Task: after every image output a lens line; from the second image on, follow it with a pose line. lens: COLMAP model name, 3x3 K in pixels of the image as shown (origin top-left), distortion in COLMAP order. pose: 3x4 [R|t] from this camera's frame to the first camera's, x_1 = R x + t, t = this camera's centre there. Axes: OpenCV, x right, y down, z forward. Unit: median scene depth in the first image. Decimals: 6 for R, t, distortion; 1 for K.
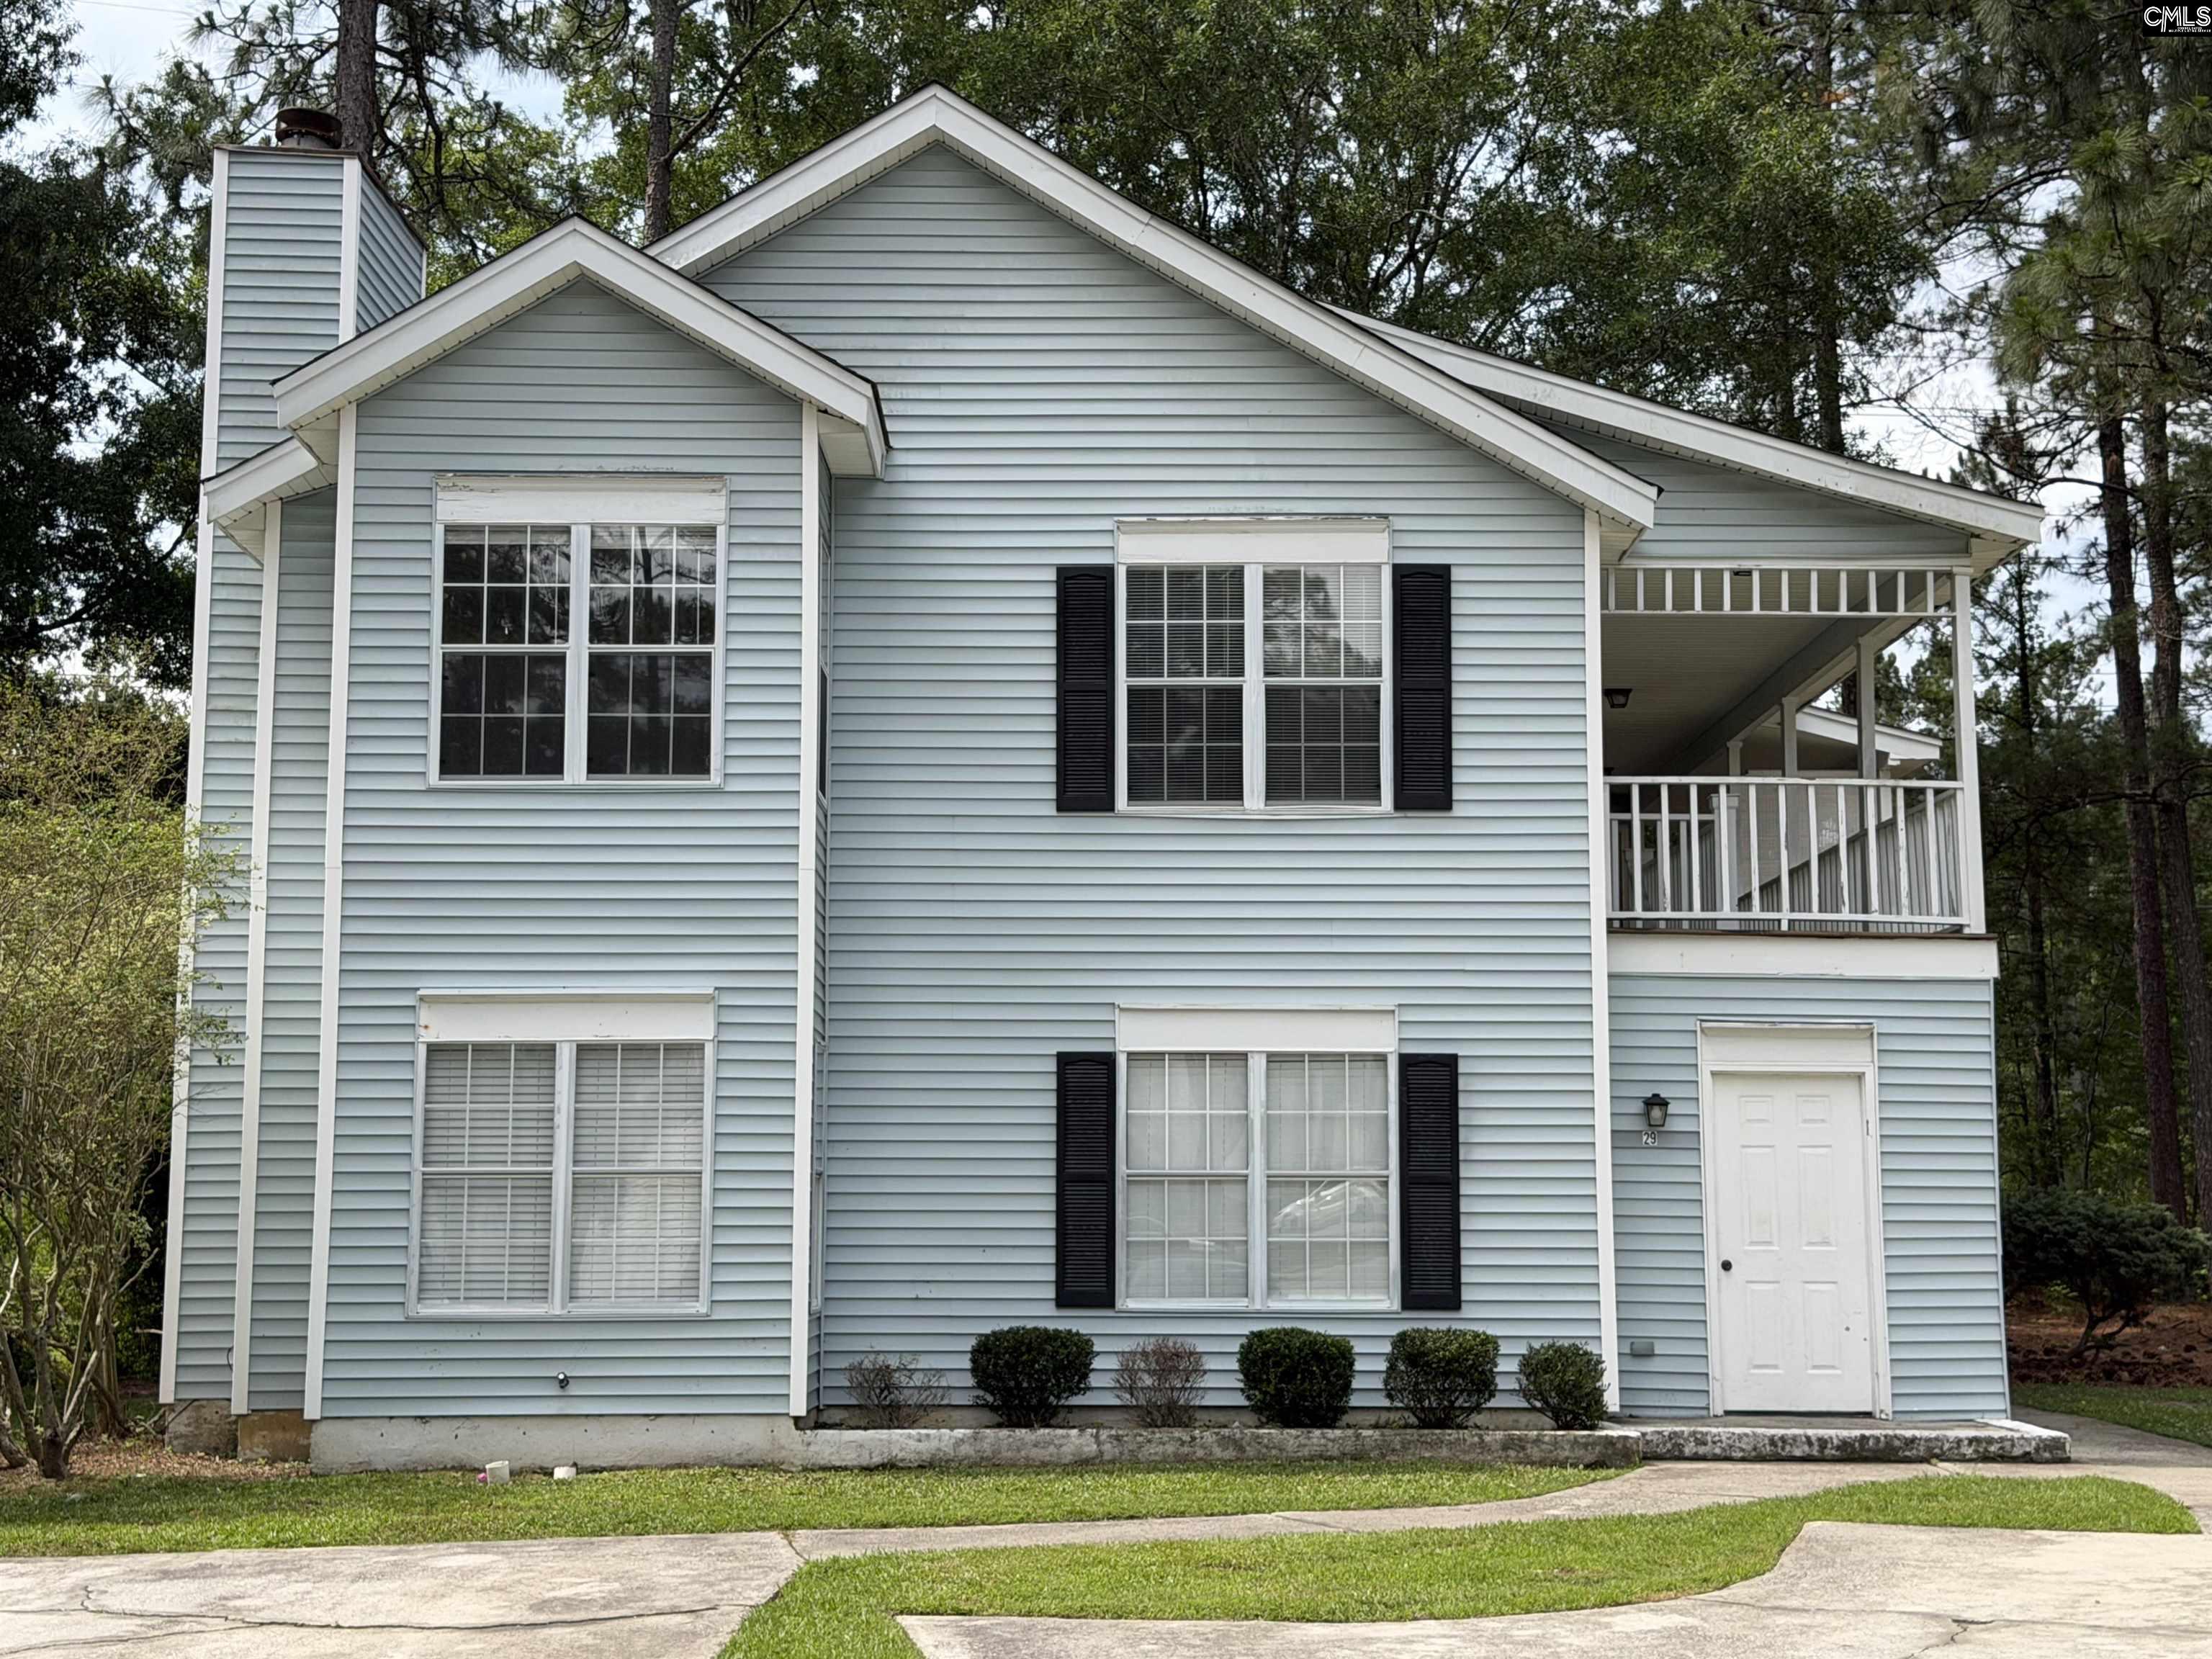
lens RADIAL K [[3158.9, 0, 1106.0], [0, 3158.9, 829.5], [0, 0, 1]] dist [0.239207, -0.171616]
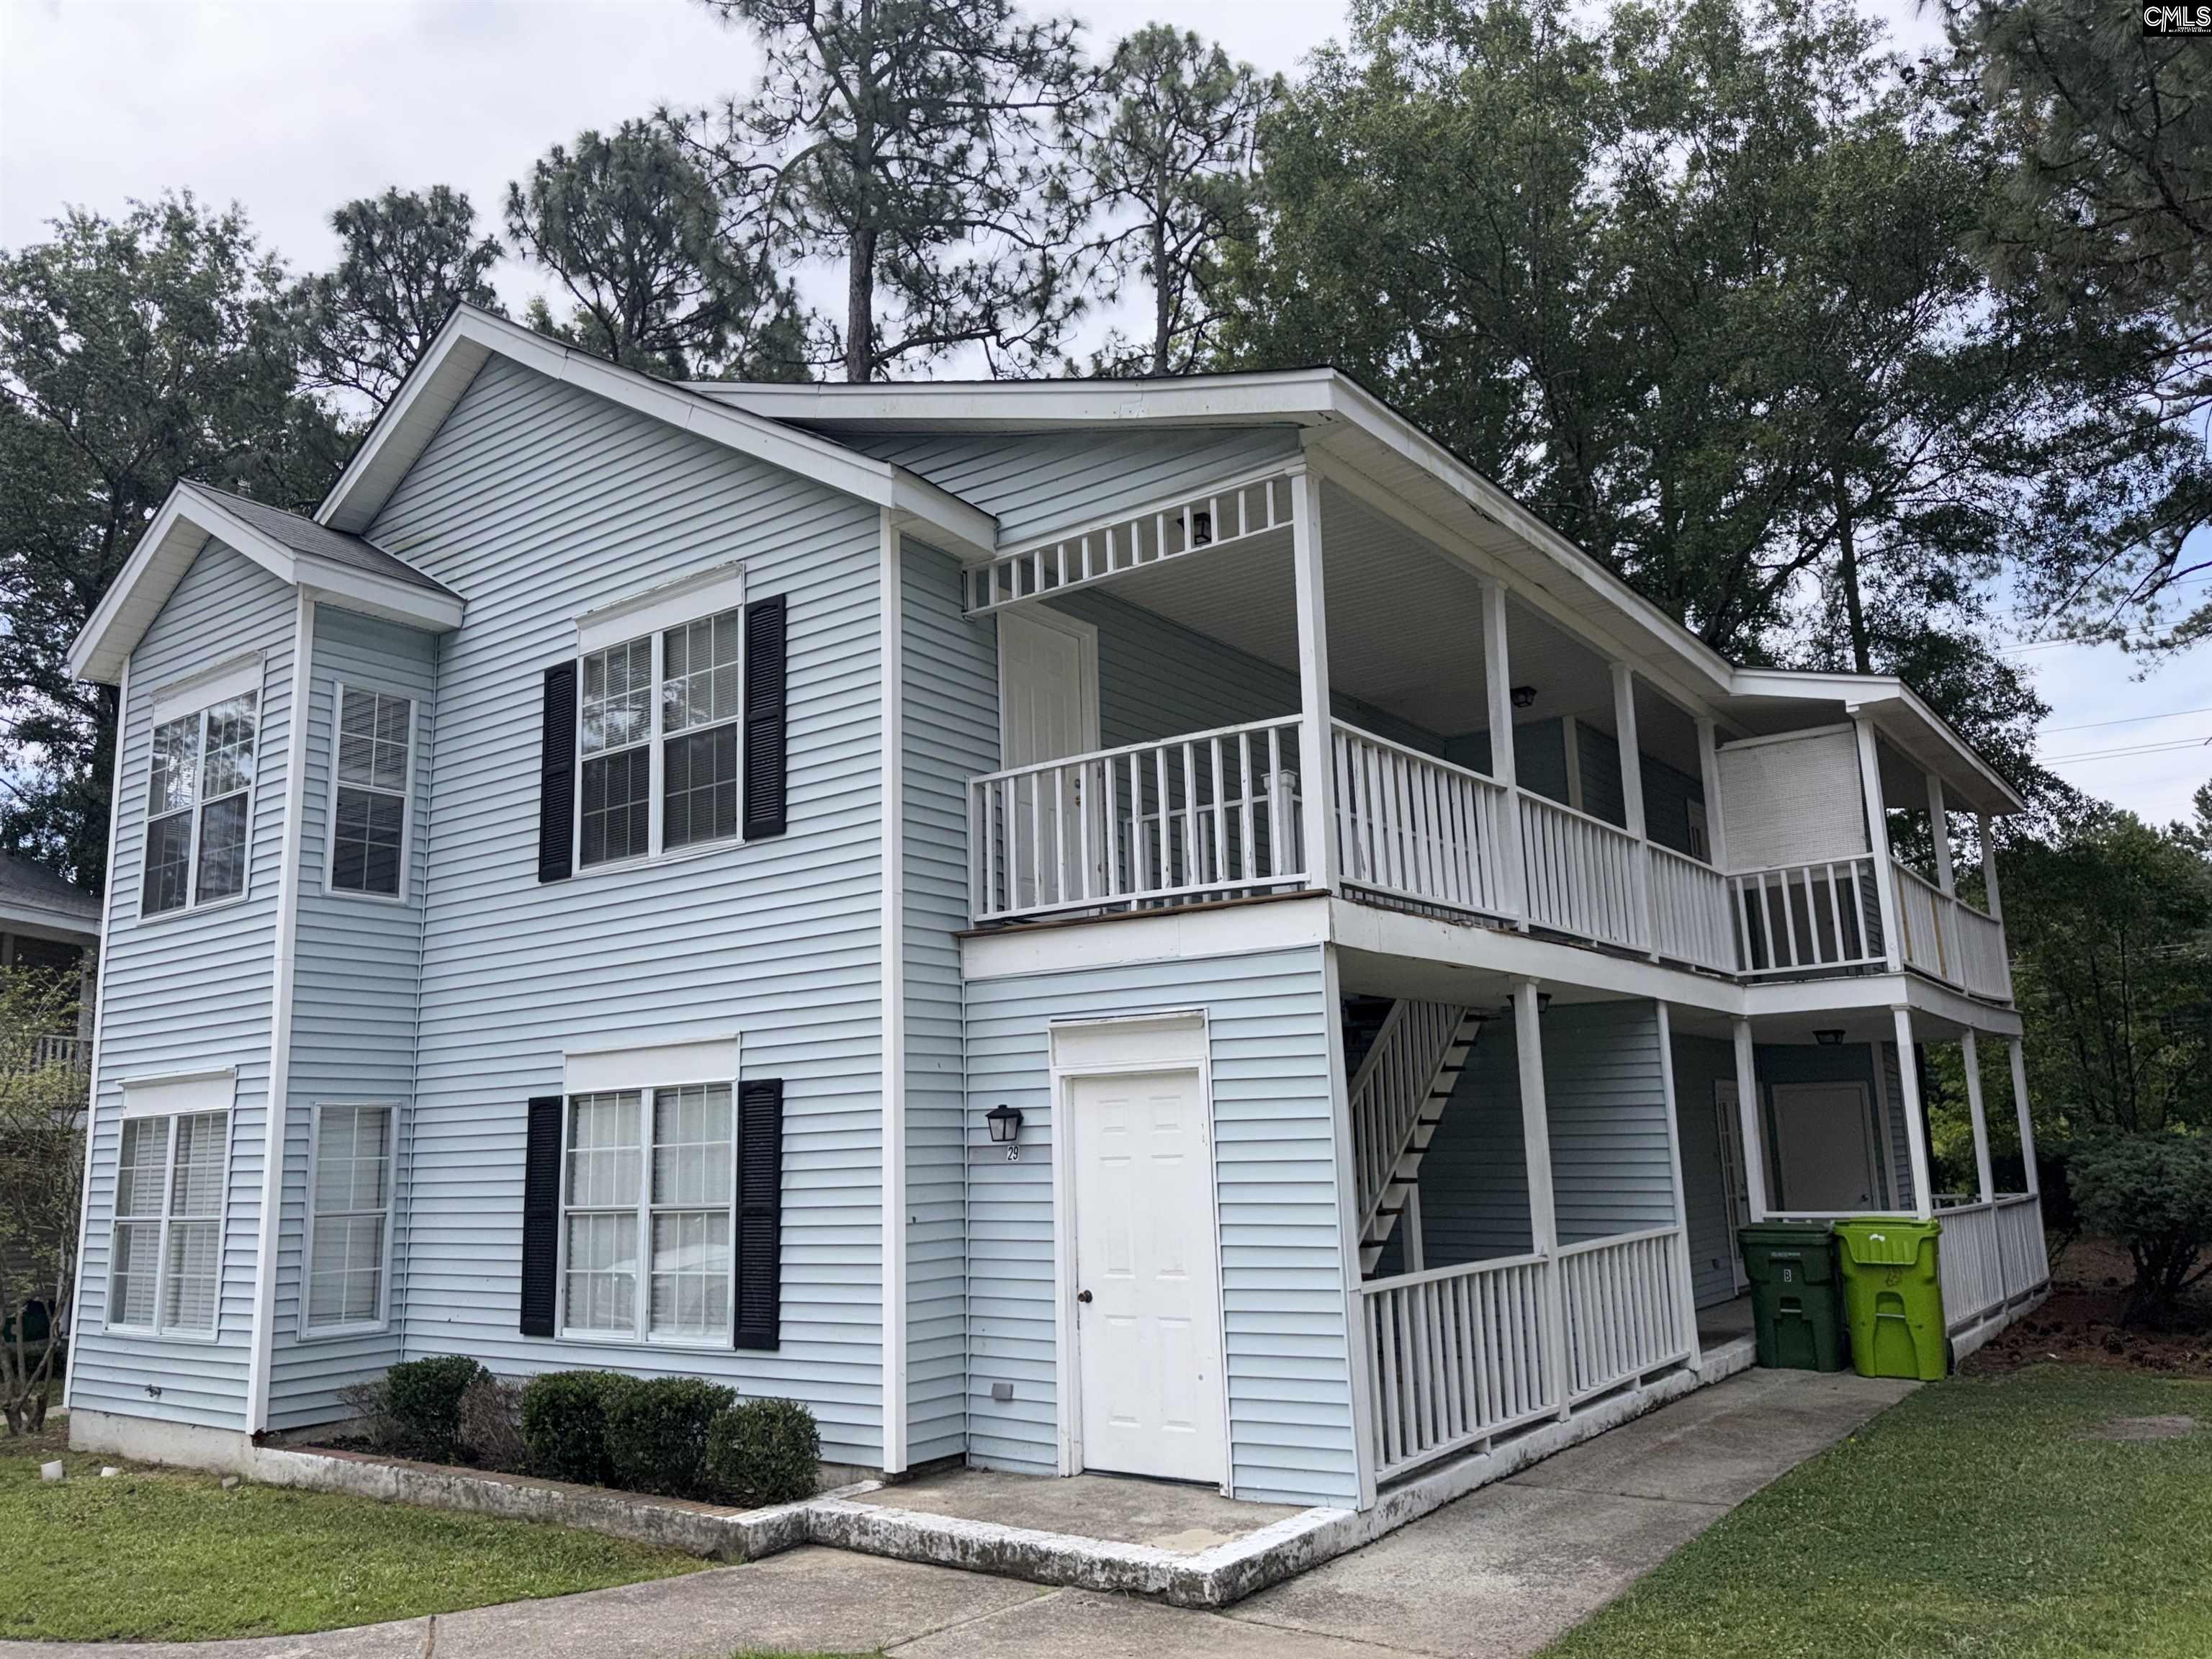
lens RADIAL K [[1634.1, 0, 1082.1], [0, 1634.1, 836.6], [0, 0, 1]] dist [0.185569, -0.282561]
pose [[0.771660, -0.138836, -0.620698, 0.505272], [0.111068, 0.990305, -0.083427, 0.049040], [0.626263, -0.004563, 0.779599, 0.655002]]
